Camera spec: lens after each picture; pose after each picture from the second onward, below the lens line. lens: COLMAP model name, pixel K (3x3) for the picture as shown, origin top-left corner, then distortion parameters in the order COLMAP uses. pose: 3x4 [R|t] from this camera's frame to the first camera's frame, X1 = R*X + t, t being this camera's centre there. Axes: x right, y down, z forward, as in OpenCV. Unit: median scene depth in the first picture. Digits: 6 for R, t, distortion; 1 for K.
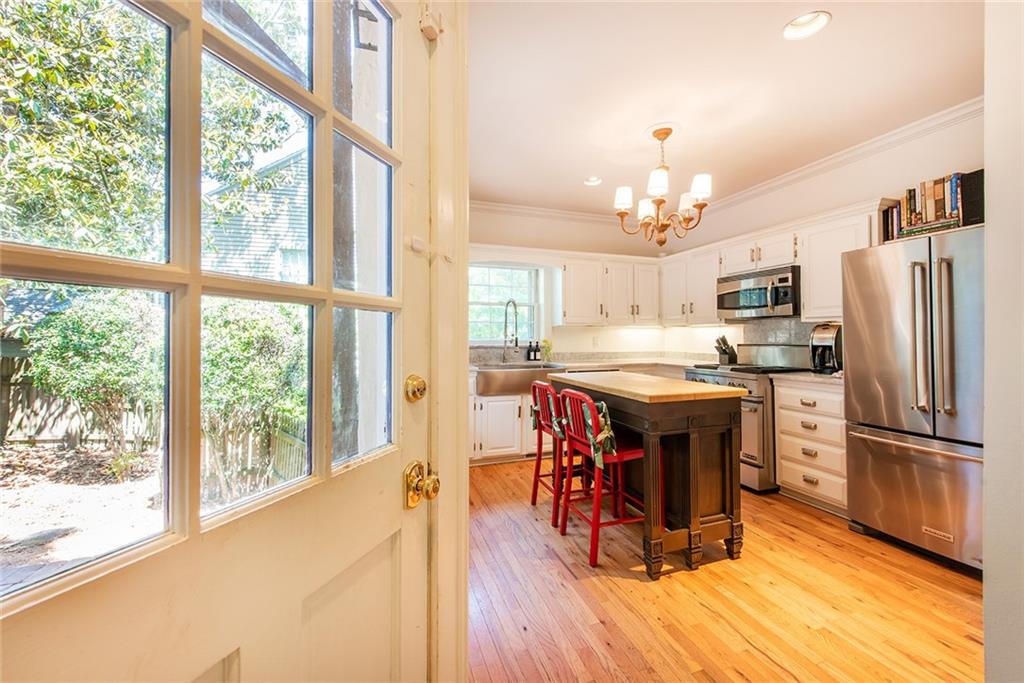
lens RADIAL K [[397.4, 0, 530.1], [0, 397.4, 334.9], [0, 0, 1]] dist [-0.000156, -0.000326]
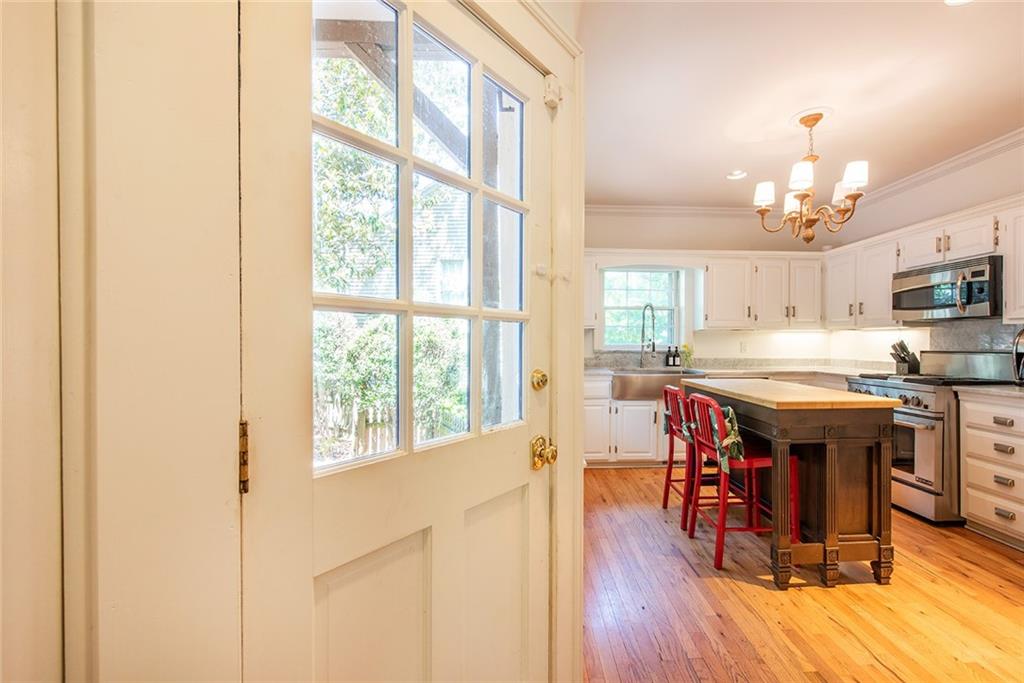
lens RADIAL K [[424.9, 0, 551.2], [0, 424.9, 342.3], [0, 0, 1]] dist [-0.021493, -0.000080]
pose [[0.954009, 0.002728, -0.299766, 0.054045], [-0.000828, 0.999979, 0.006465, 0.000115], [0.299777, -0.005919, 0.953991, -0.105432]]
